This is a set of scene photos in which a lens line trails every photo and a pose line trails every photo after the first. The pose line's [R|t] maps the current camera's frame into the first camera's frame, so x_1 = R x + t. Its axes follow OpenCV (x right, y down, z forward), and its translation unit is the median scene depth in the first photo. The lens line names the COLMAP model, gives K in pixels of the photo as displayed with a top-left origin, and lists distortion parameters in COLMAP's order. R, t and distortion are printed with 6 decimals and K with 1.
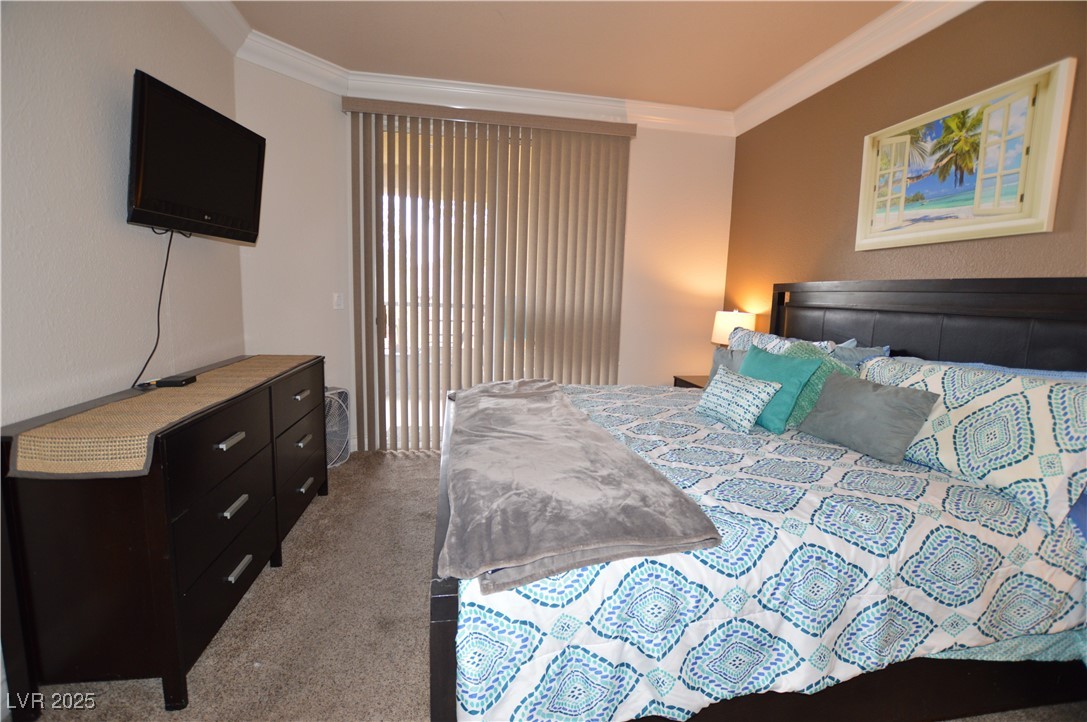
lens RADIAL K [[477.6, 0, 543.5], [0, 477.6, 361.0], [0, 0, 1]] dist [-0.017572, 0.000158]
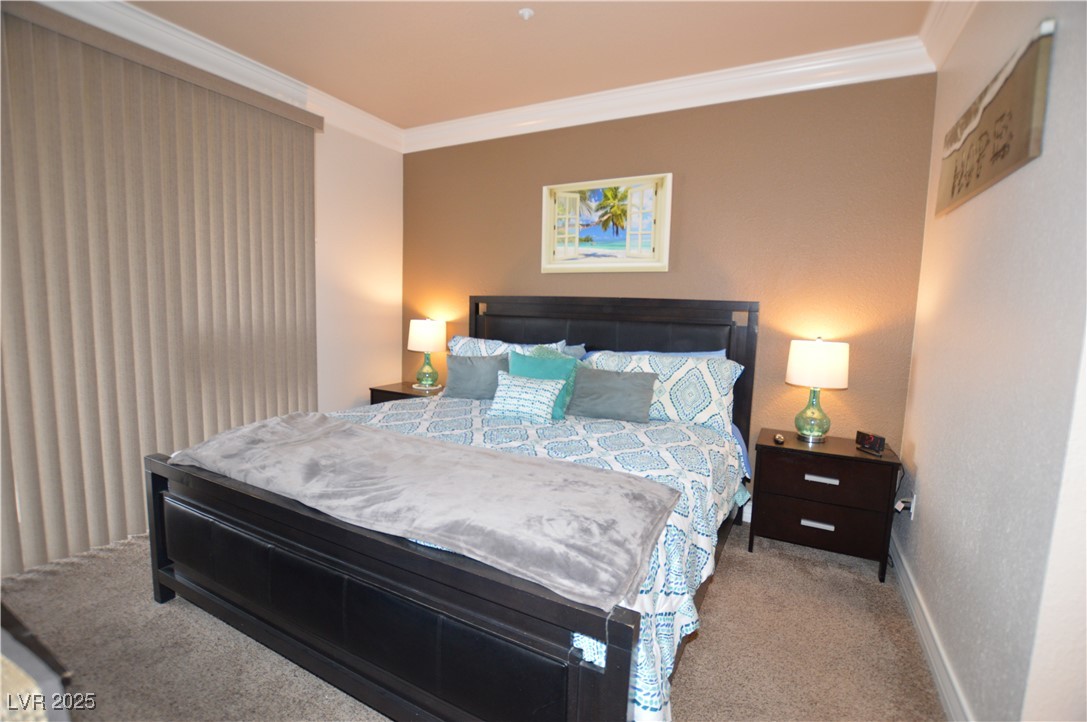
lens RADIAL K [[484.7, 0, 543.5], [0, 484.7, 361.0], [0, 0, 1]] dist [-0.025503, 0.000379]
pose [[0.622669, -0.094866, 0.776713, -0.522697], [0.098215, 0.994249, 0.042699, -0.062431], [-0.776297, 0.049697, 0.628405, 0.224550]]
